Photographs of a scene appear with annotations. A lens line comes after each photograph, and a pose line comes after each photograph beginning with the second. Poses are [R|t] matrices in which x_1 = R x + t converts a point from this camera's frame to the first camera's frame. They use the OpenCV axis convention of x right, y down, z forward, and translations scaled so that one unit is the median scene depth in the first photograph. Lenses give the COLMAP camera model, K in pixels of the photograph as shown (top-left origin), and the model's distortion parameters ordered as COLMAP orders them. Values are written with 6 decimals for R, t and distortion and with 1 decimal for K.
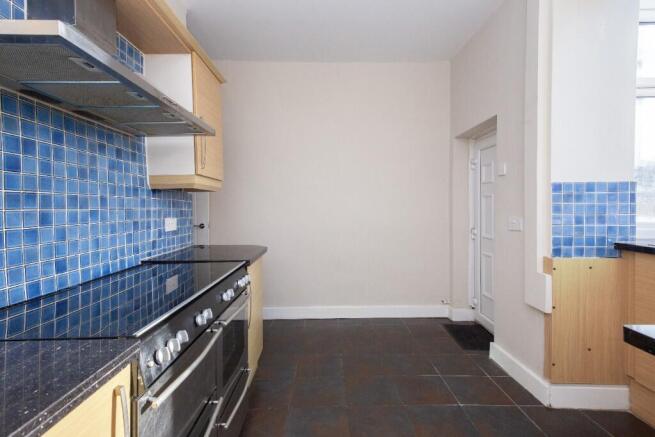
lens RADIAL K [[323.0, 0, 326.6], [0, 323.0, 211.7], [0, 0, 1]] dist [0.012549, 0.000119]
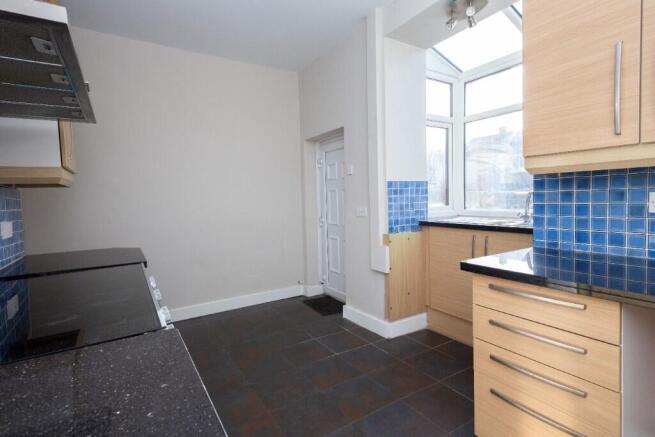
lens RADIAL K [[323.0, 0, 329.6], [0, 323.0, 212.7], [0, 0, 1]] dist [0.012549, 0.000119]
pose [[0.853086, -0.042105, 0.520069, -0.256074], [0.030232, 0.999053, 0.031292, -0.003902], [-0.520894, -0.010972, 0.853551, -0.070520]]
